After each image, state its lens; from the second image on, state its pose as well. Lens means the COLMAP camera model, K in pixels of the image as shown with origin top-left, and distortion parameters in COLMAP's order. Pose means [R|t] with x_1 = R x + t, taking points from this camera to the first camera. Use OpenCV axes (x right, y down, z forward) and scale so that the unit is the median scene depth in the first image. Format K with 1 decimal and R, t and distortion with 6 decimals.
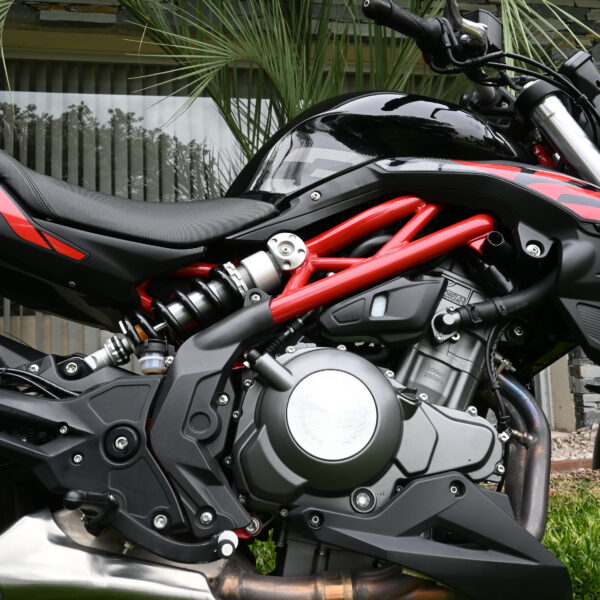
lens RADIAL K [[564.9, 0, 300.0], [0, 564.9, 300.0], [0, 0, 1]] dist [-0.007676, -0.021325]
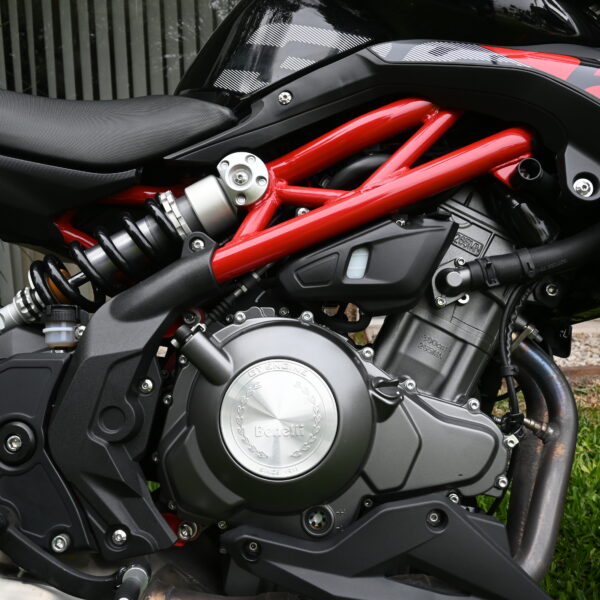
lens RADIAL K [[587.8, 0, 300.0], [0, 587.8, 300.0], [0, 0, 1]] dist [-0.005766, -0.002923]
pose [[0.997097, 0.026923, -0.071227, 0.117119], [-0.009662, 0.972581, 0.232363, -0.116768], [0.075530, -0.231000, 0.970018, 0.229613]]
